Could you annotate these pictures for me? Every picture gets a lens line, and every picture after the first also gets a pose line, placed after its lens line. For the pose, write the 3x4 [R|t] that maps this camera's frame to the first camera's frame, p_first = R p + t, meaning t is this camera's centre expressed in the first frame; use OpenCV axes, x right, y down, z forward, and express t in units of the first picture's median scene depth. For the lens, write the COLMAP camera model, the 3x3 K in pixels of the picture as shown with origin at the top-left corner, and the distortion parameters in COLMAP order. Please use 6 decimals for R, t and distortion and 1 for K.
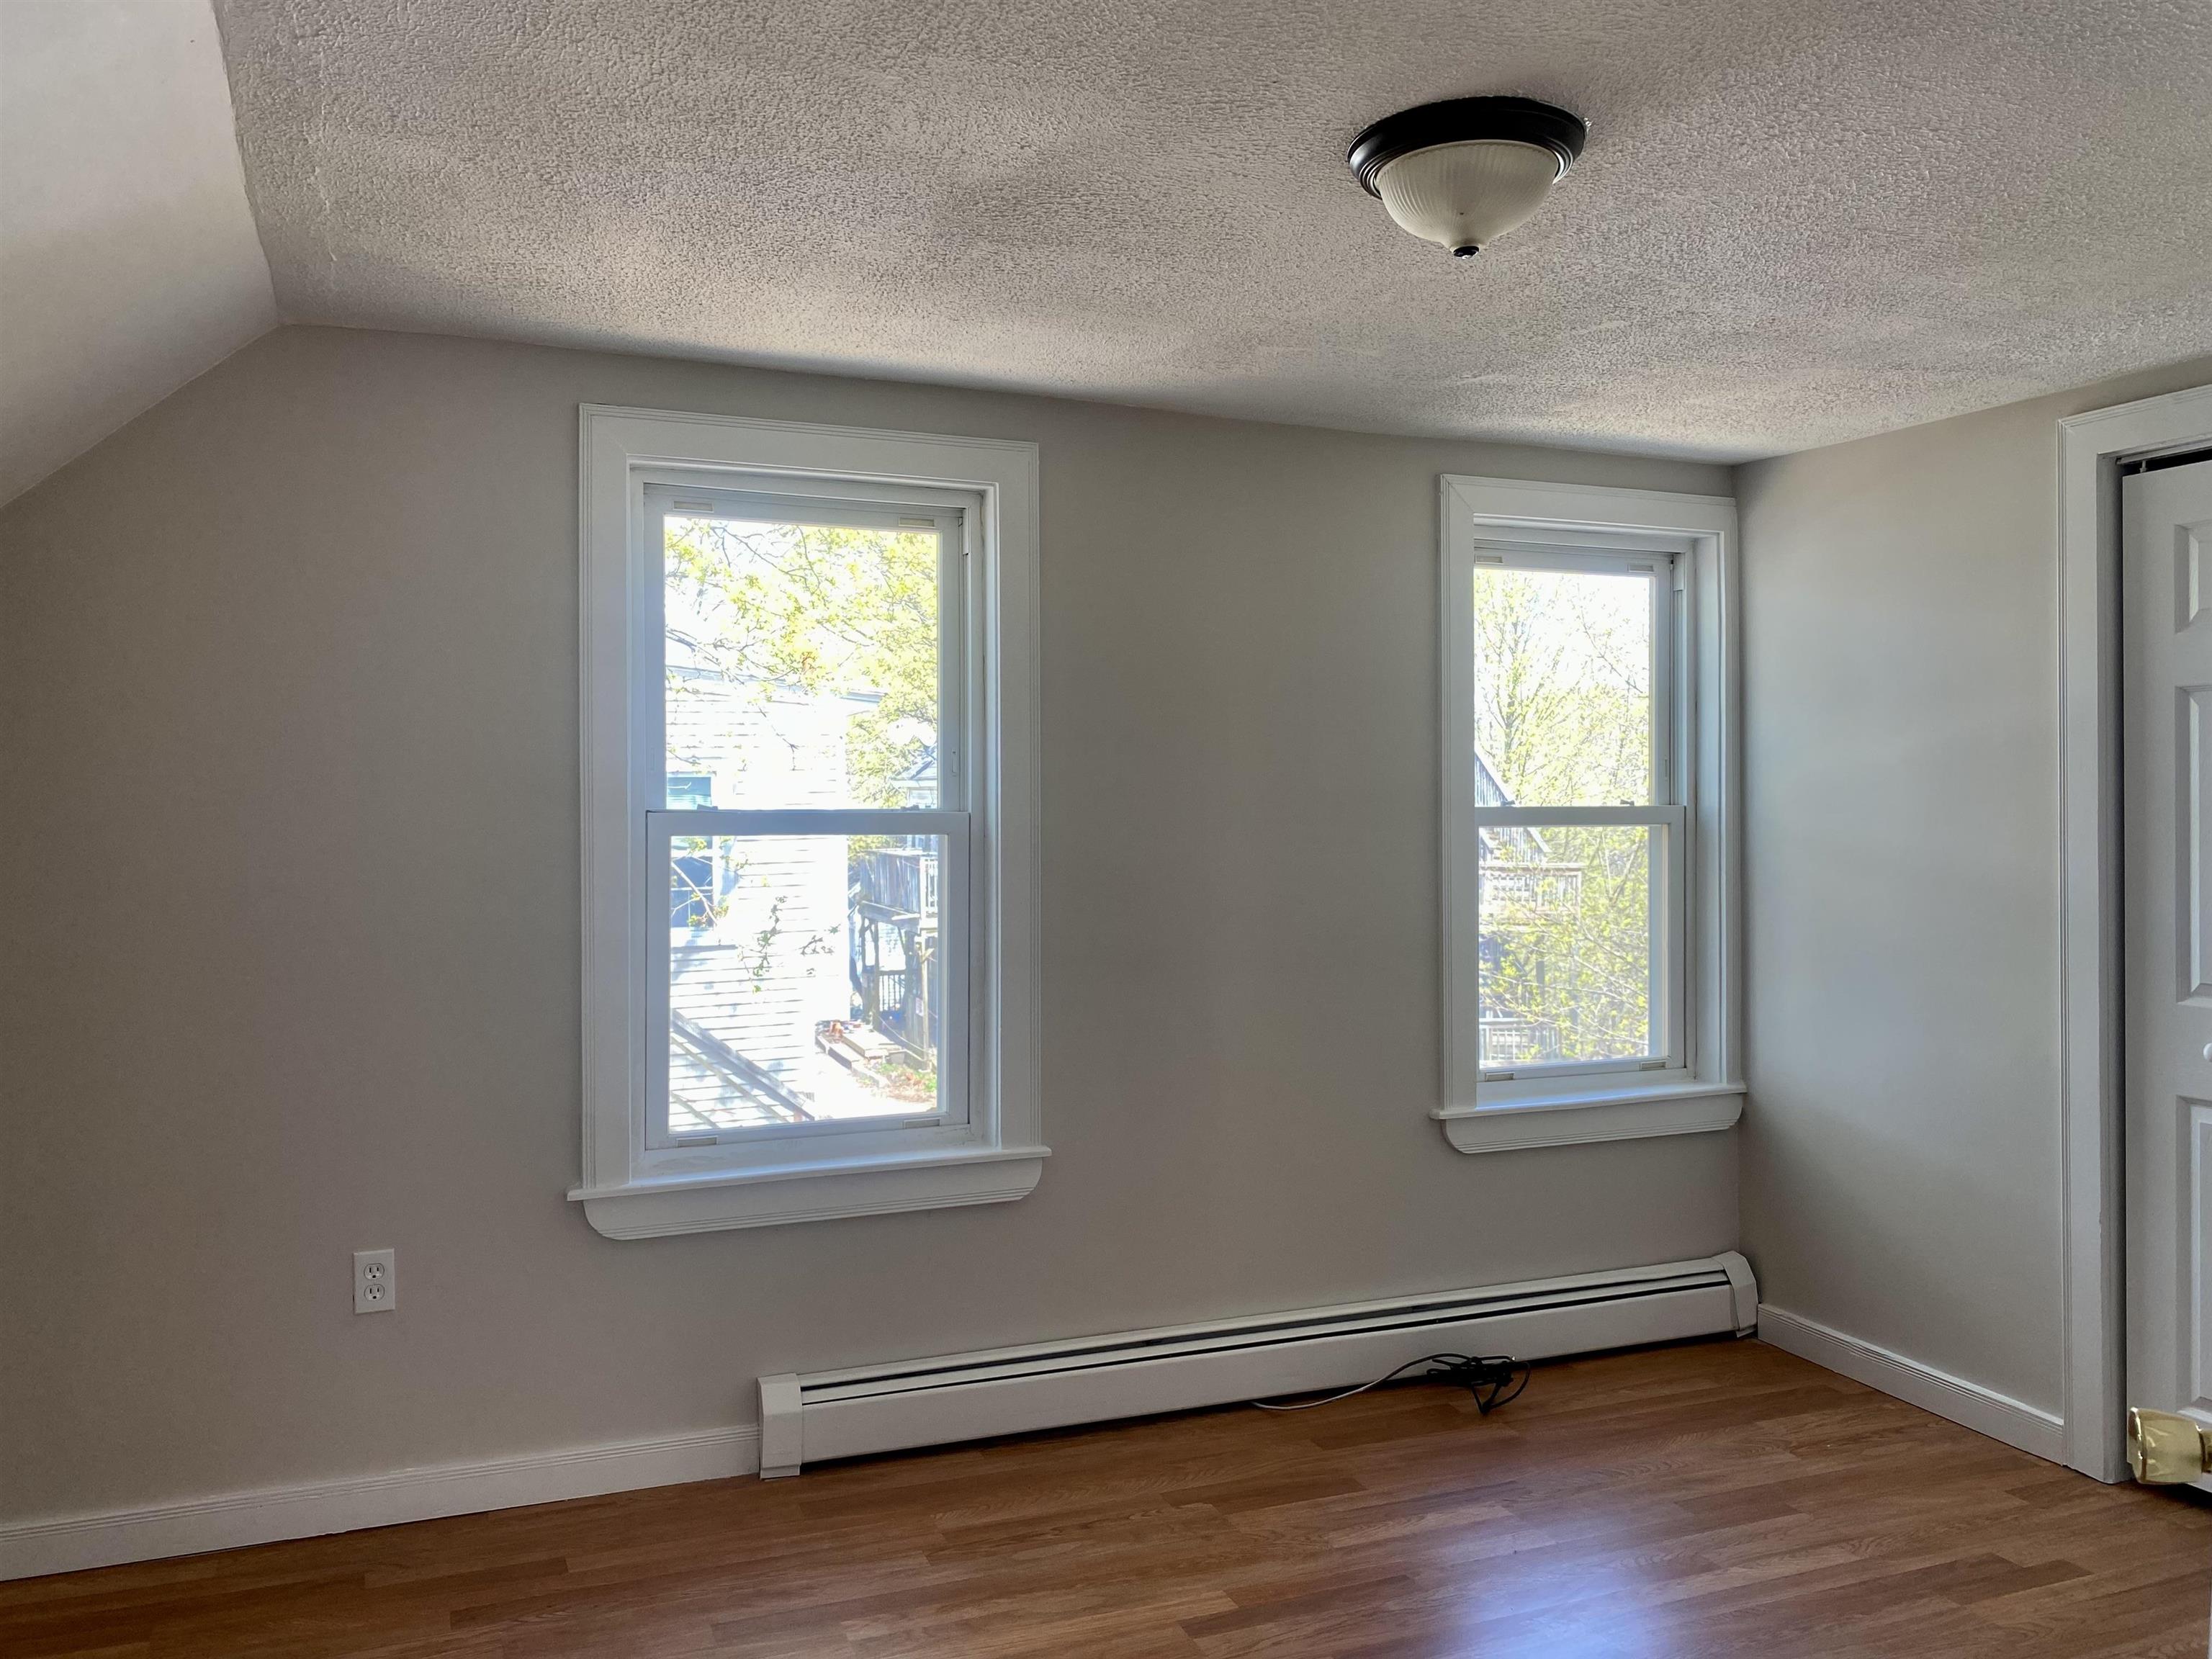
lens RADIAL K [[1721.3, 0, 1091.9], [0, 1721.3, 780.4], [0, 0, 1]] dist [0.049753, -0.057118]
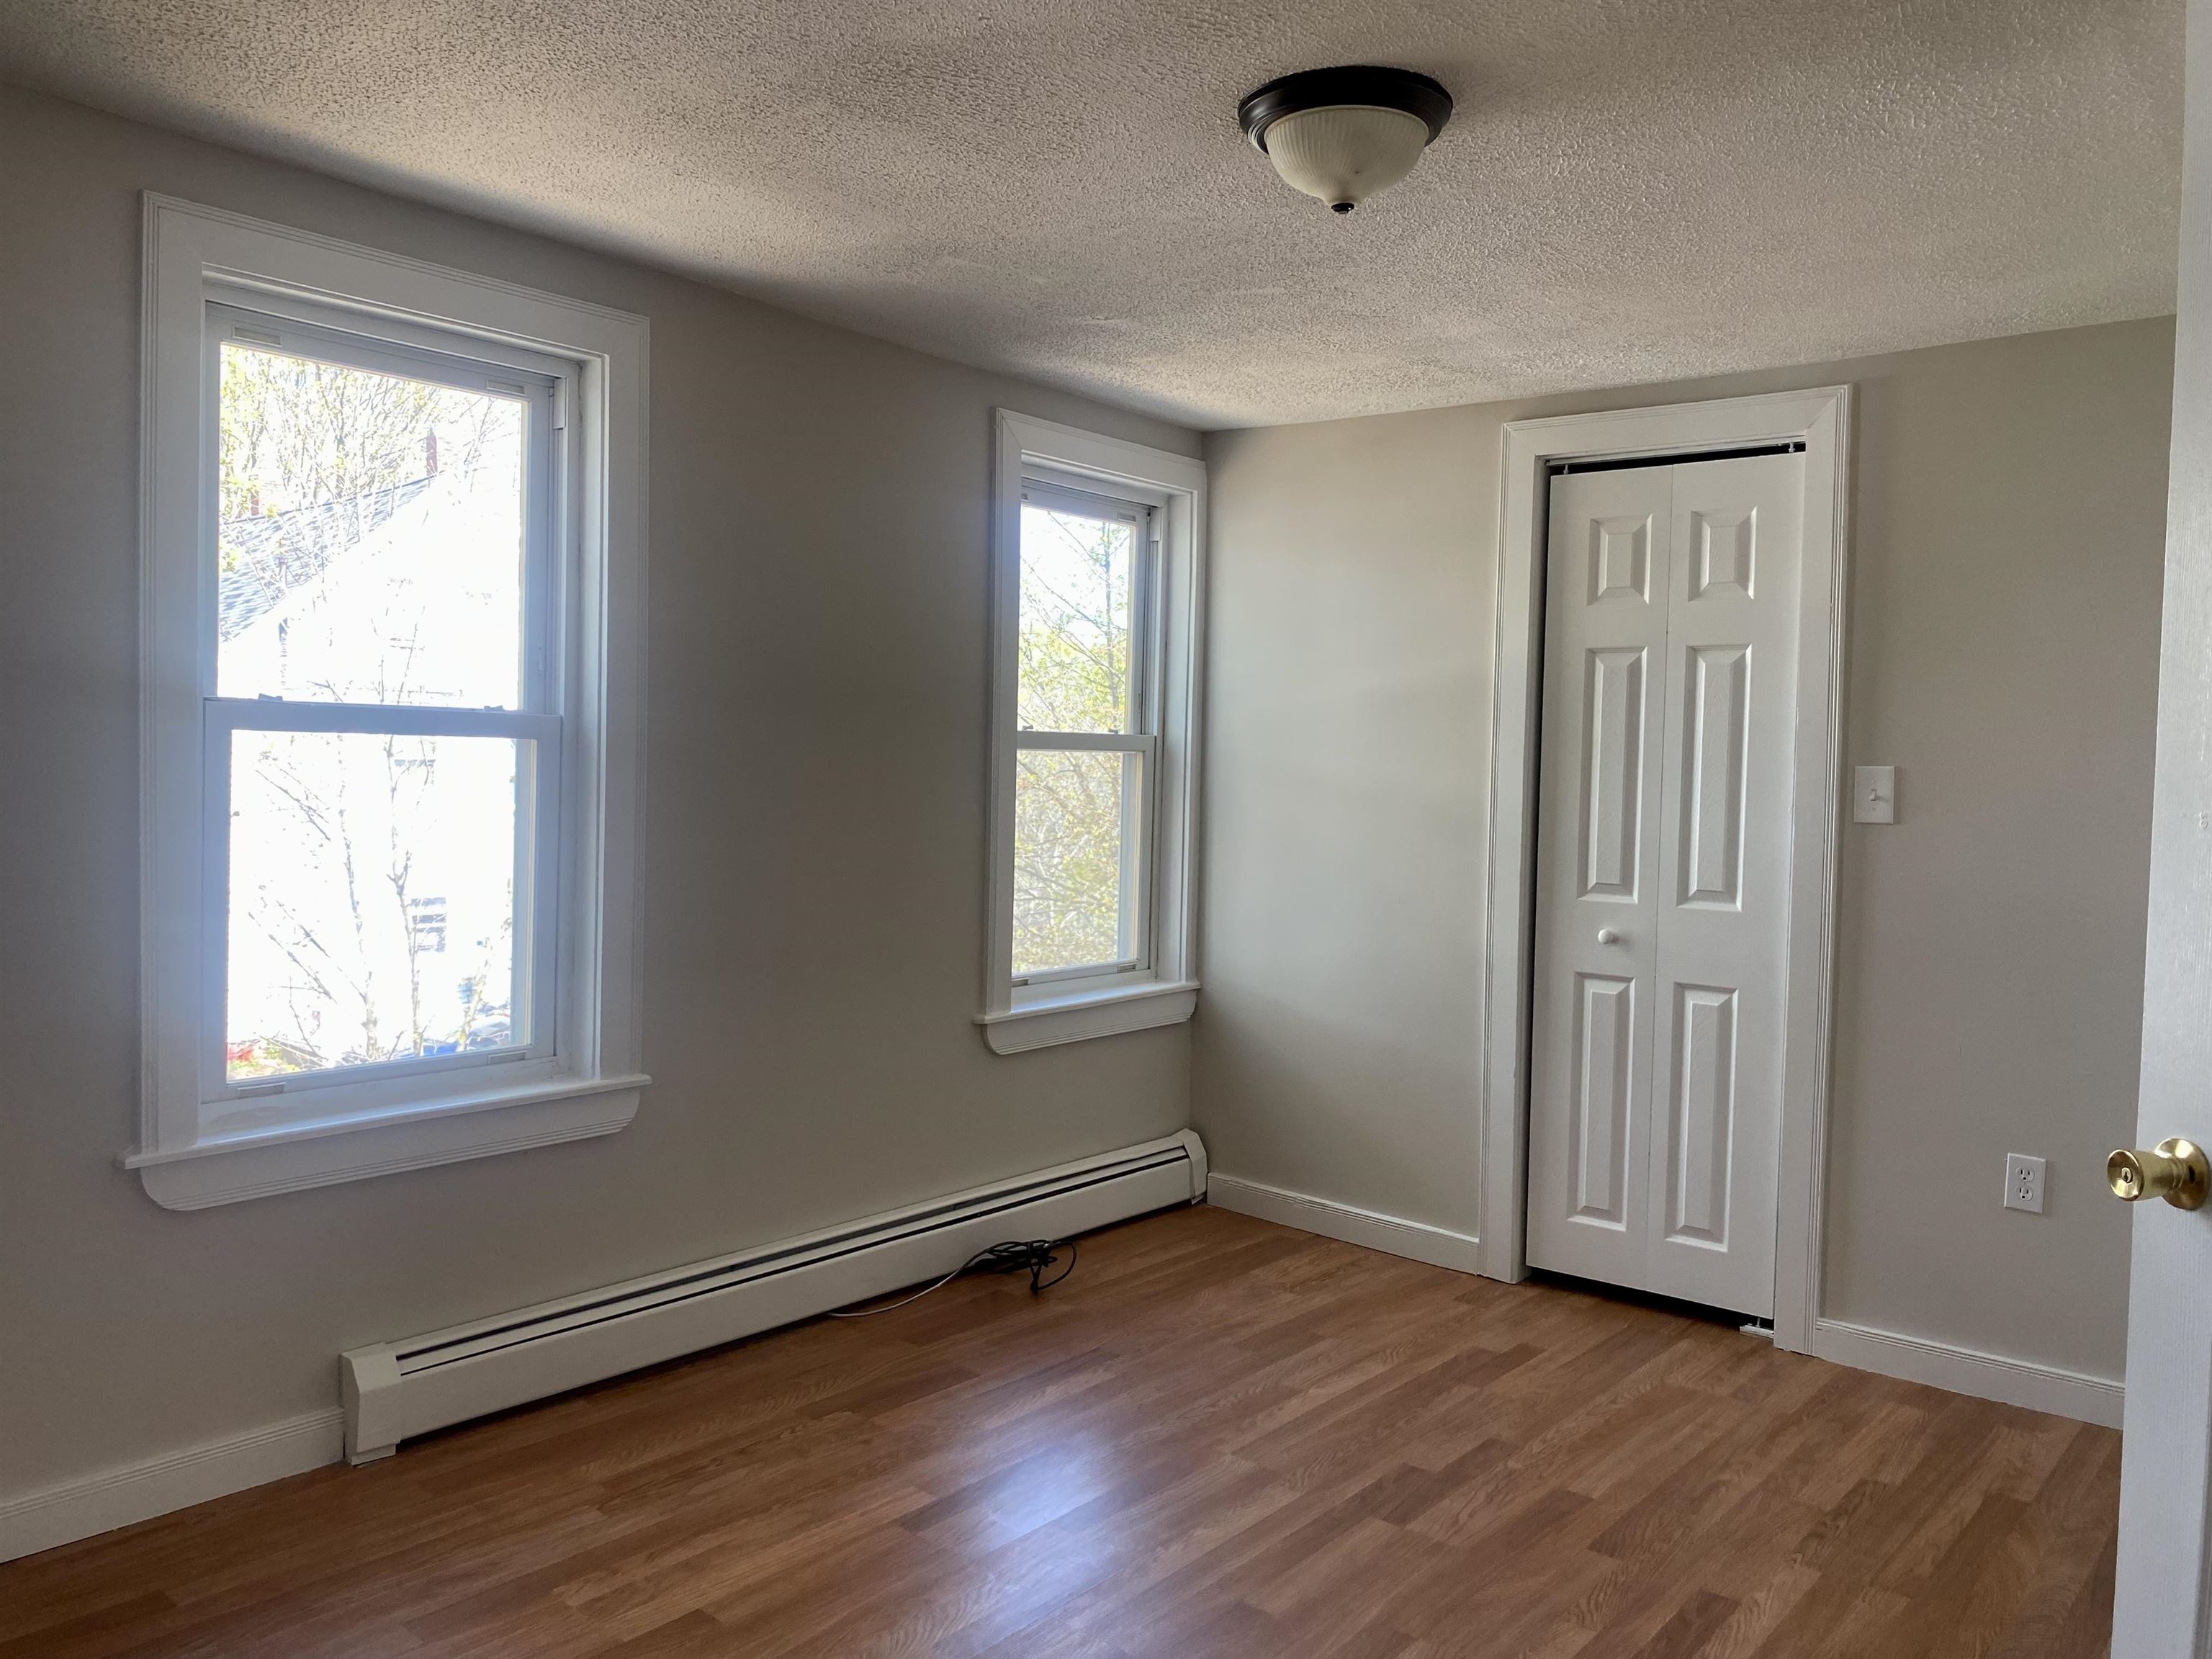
lens RADIAL K [[1721.3, 0, 1084.4], [0, 1721.3, 779.5], [0, 0, 1]] dist [0.049753, -0.057118]
pose [[0.881152, 0.018066, 0.472489, -0.280918], [-0.035457, 0.998981, 0.027927, 0.018659], [-0.471503, -0.041361, 0.880894, 0.065622]]
